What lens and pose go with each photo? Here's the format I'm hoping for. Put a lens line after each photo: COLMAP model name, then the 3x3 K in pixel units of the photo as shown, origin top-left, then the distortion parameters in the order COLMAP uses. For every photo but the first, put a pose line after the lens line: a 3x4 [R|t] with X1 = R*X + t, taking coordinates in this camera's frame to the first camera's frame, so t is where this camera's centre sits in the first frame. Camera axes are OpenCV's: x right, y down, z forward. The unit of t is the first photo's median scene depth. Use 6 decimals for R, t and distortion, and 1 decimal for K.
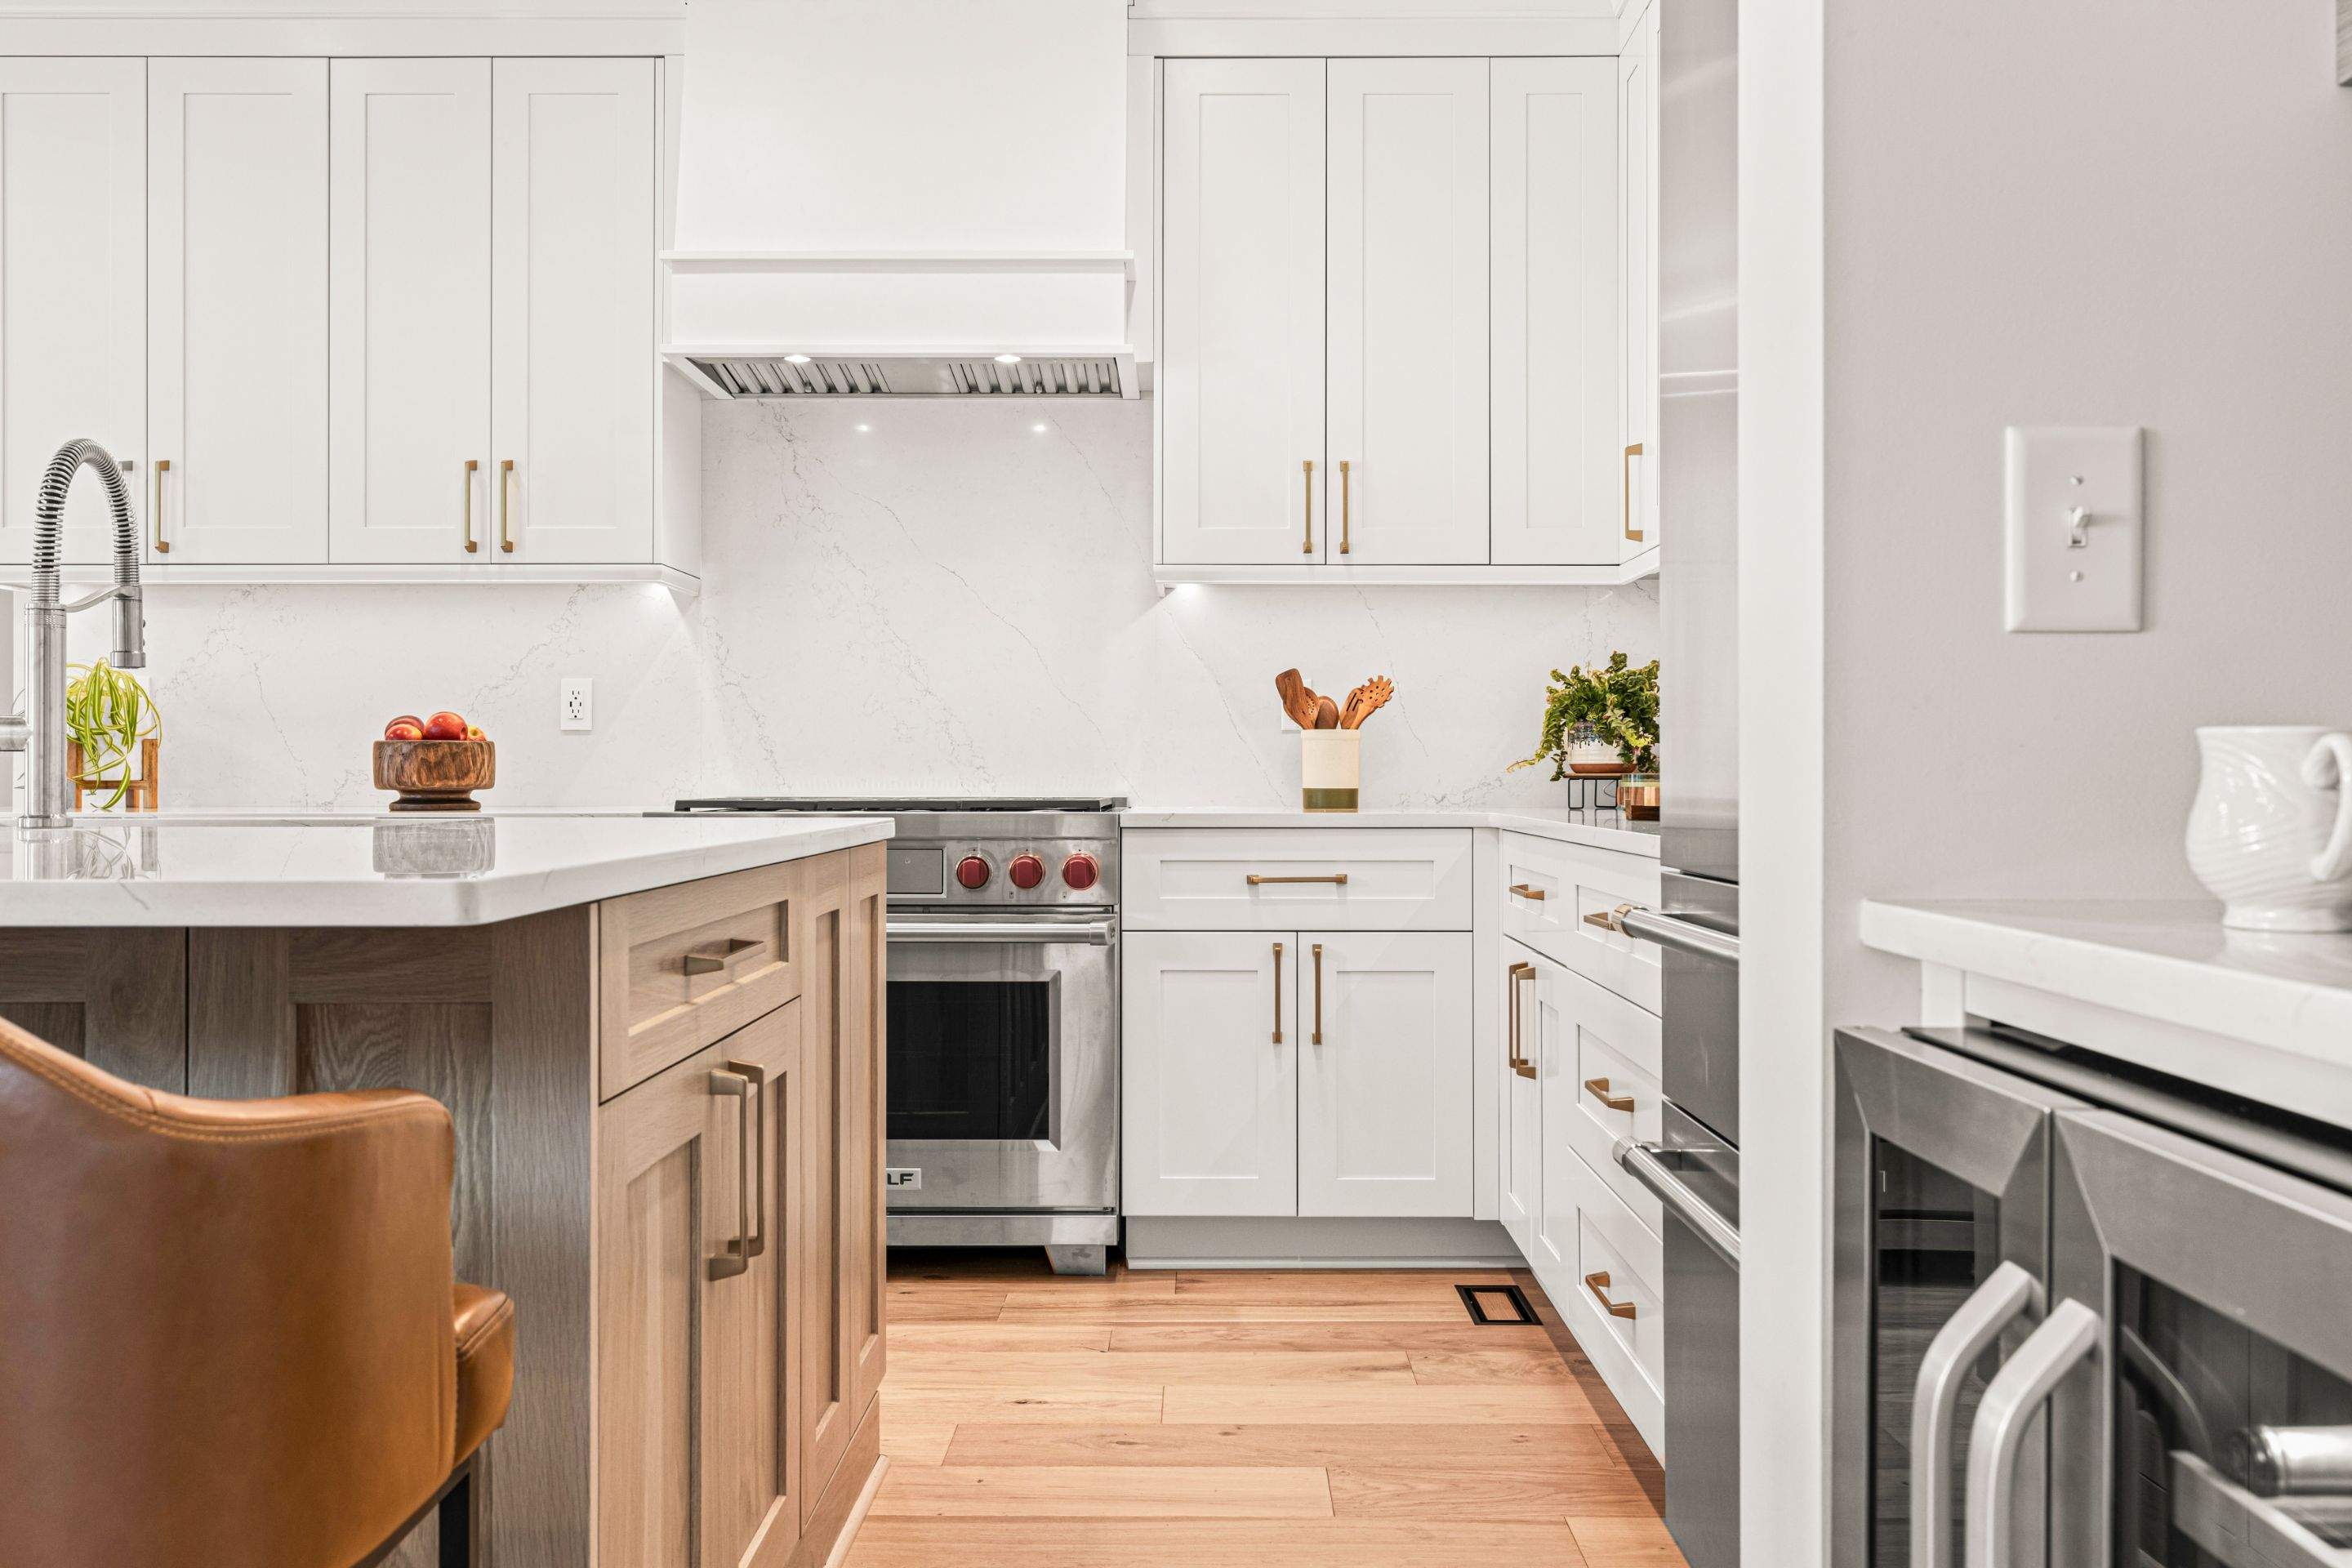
lens RADIAL K [[1990.6, 0, 1177.5], [0, 1990.6, 771.6], [0, 0, 1]] dist [0.004428, 0.002092]
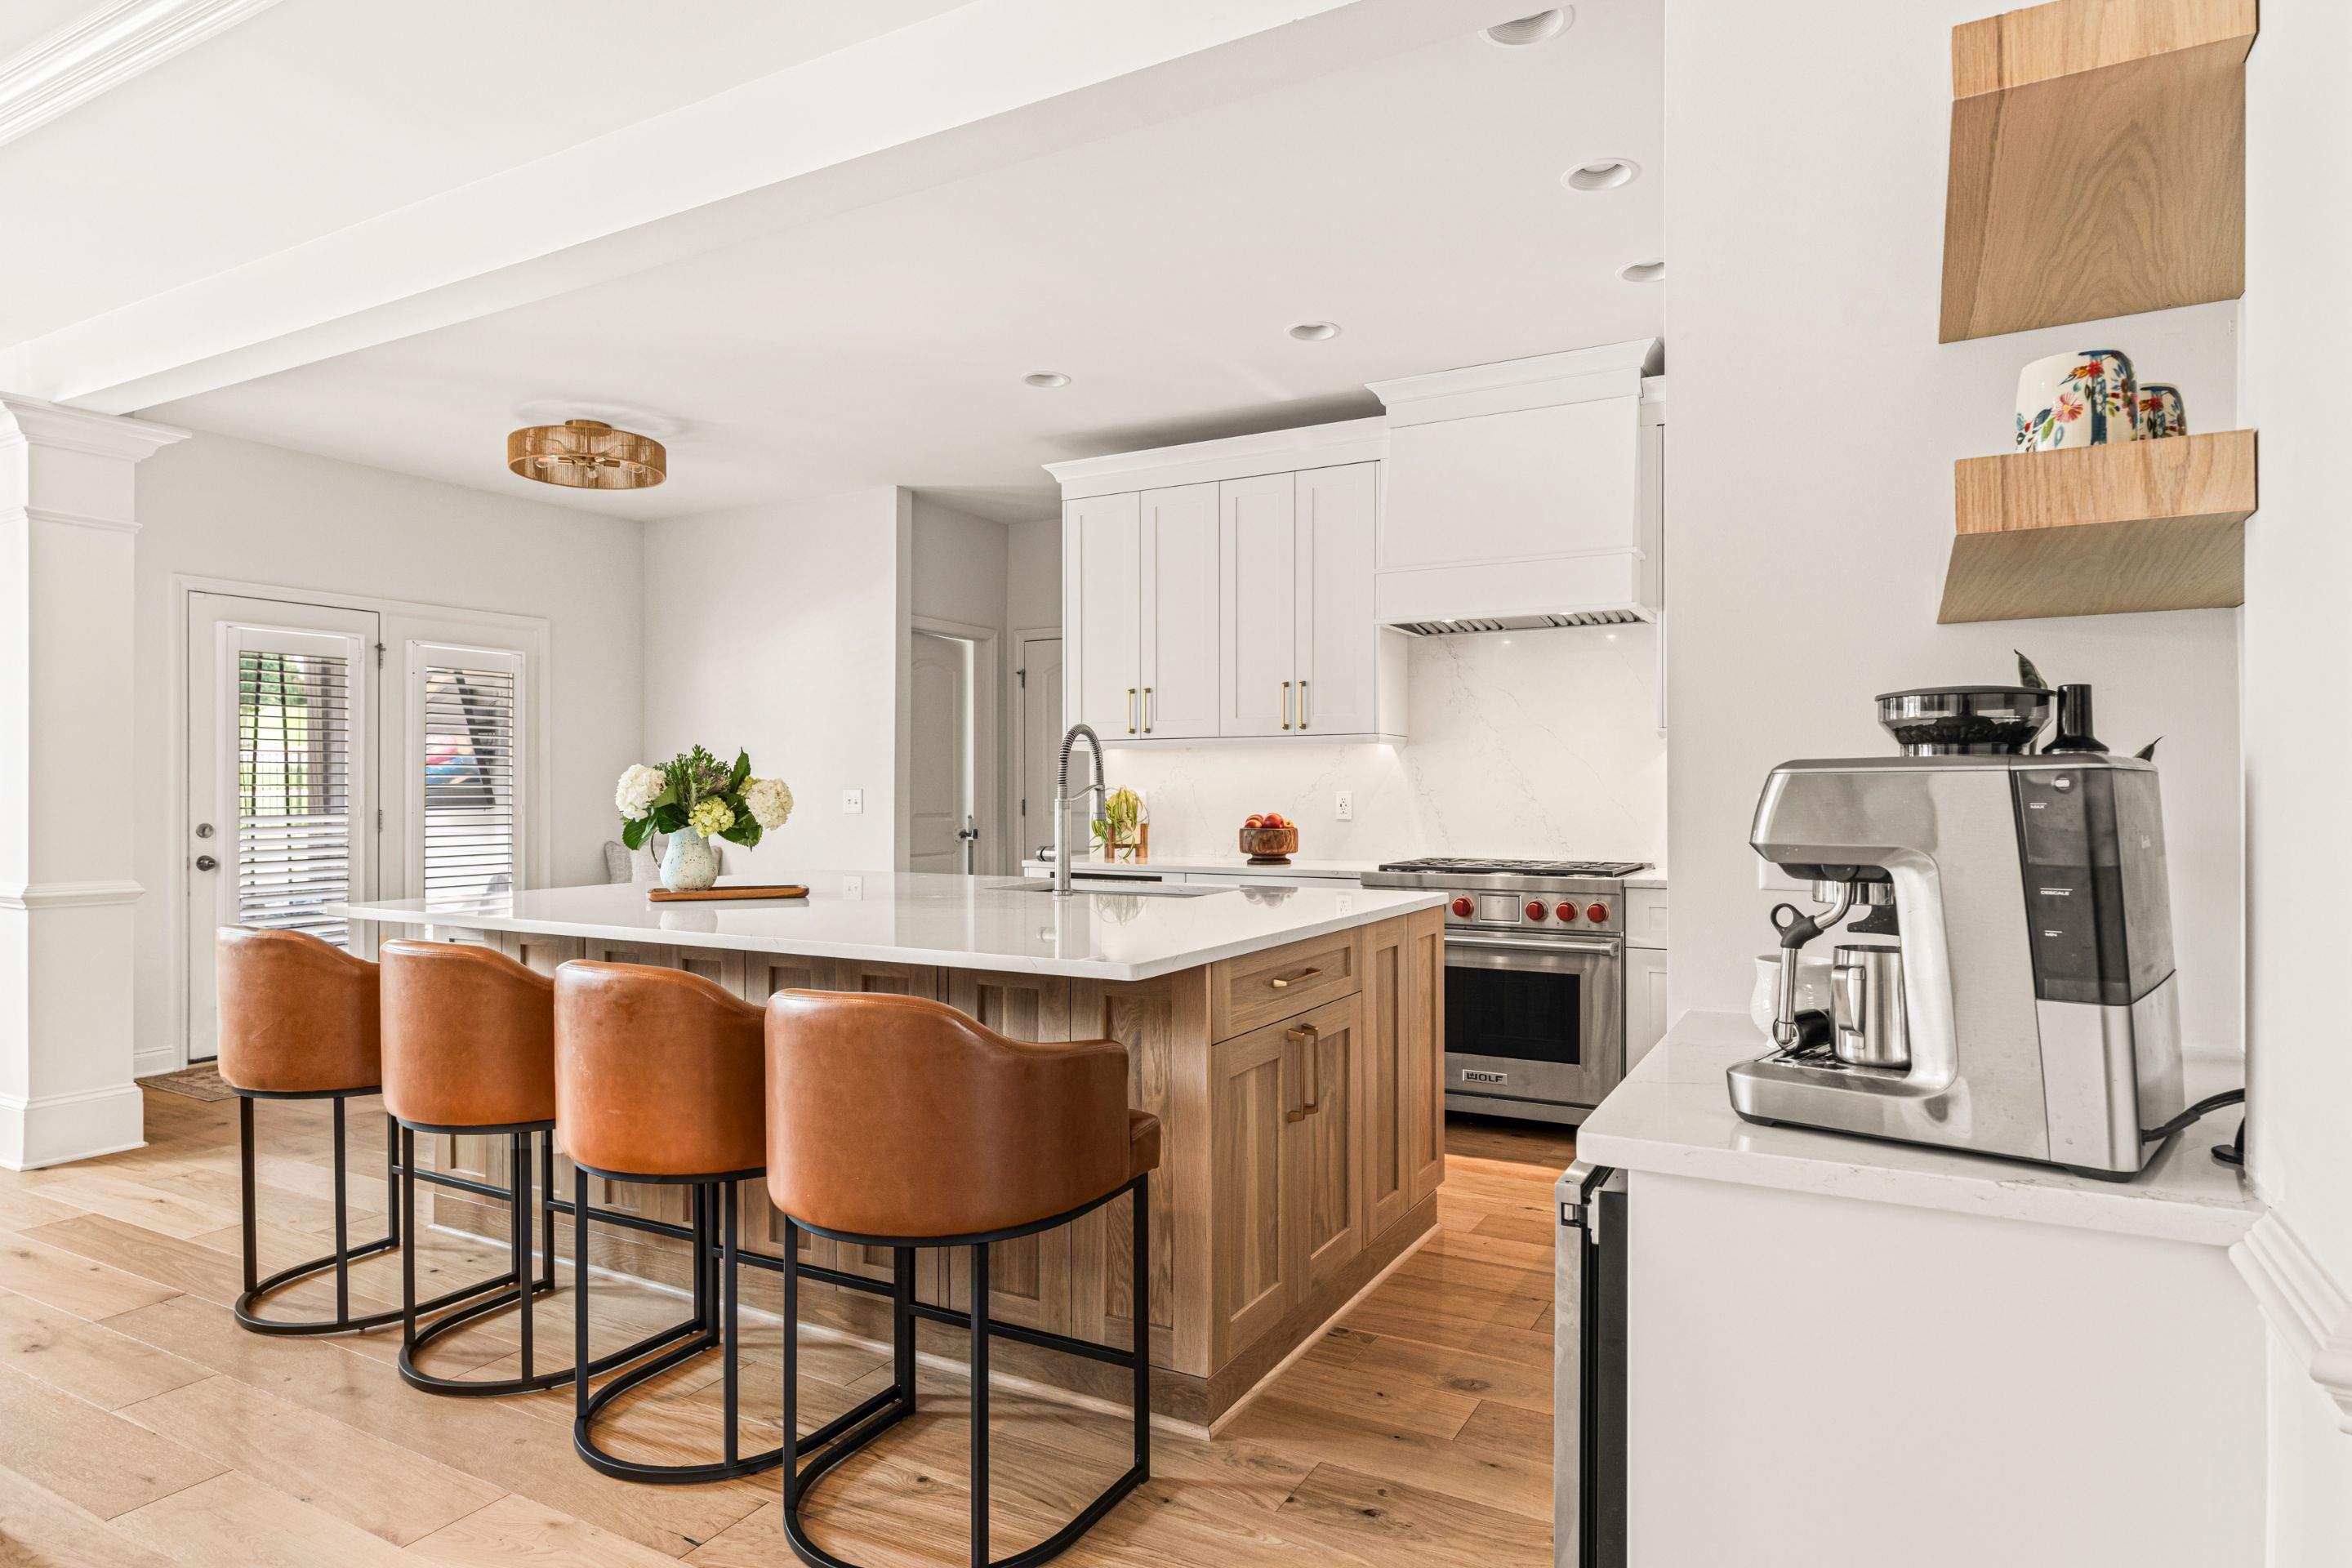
lens RADIAL K [[1327.3, 0, 1185.1], [0, 1327.3, 791.3], [0, 0, 1]] dist [0.000534, 0.000245]
pose [[0.880780, -0.002350, -0.473519, 0.168061], [0.004593, 0.999983, 0.003580, -0.056677], [0.473503, -0.005328, 0.880776, -0.175539]]
